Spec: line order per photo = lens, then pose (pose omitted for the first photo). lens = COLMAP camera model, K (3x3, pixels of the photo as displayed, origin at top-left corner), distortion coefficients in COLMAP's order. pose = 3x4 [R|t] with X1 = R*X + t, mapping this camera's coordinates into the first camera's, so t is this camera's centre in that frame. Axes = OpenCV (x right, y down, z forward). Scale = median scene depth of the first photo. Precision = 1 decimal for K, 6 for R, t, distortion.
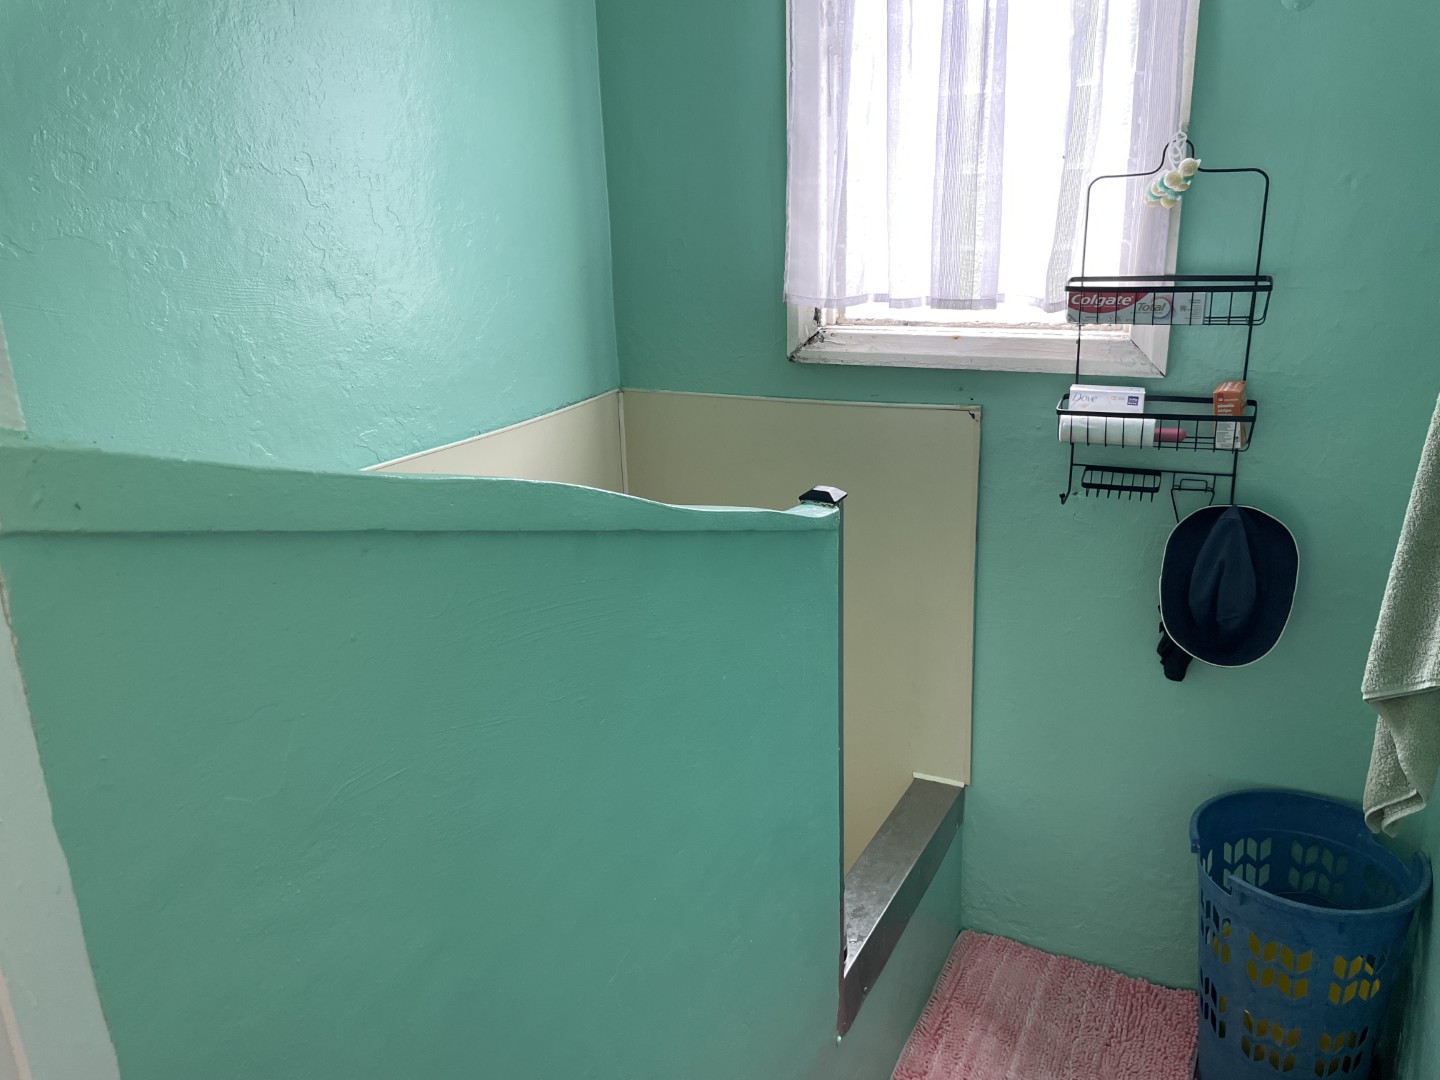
lens RADIAL K [[1091.9, 0, 713.5], [0, 1091.9, 537.6], [0, 0, 1]] dist [0.097645, -0.138570]
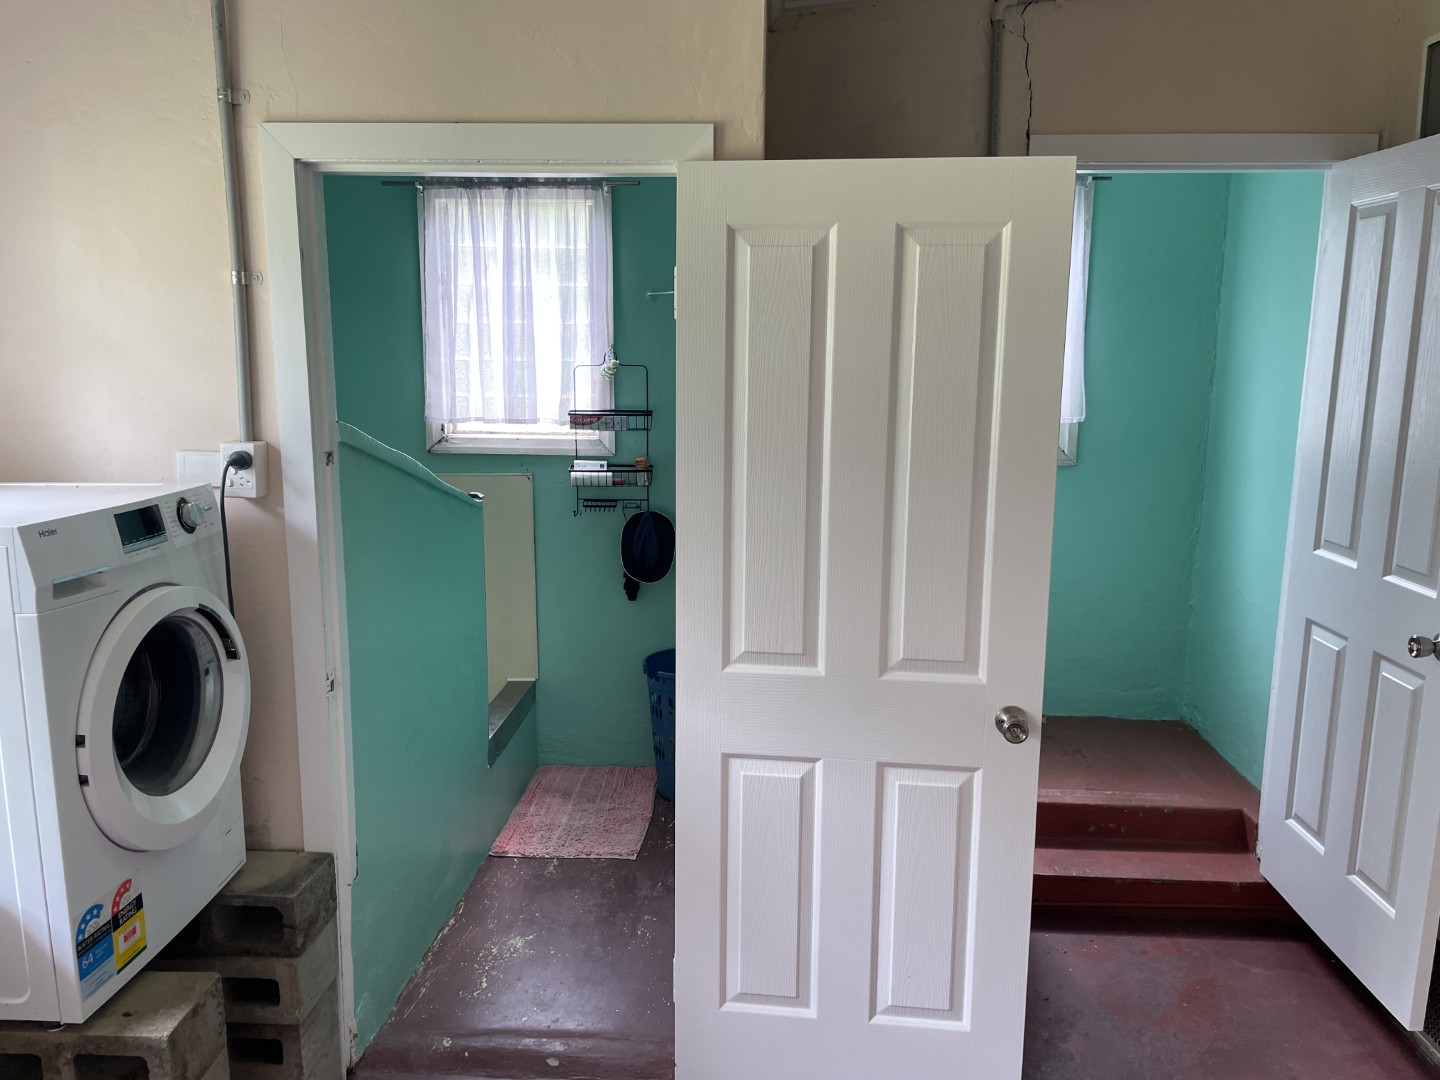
lens RADIAL K [[1091.9, 0, 713.5], [0, 1091.9, 537.6], [0, 0, 1]] dist [0.097645, -0.138570]
pose [[0.905705, -0.030857, 0.422784, -0.324822], [0.091199, 0.988177, -0.123247, 0.291357], [-0.413982, 0.150182, 0.897811, -0.969151]]
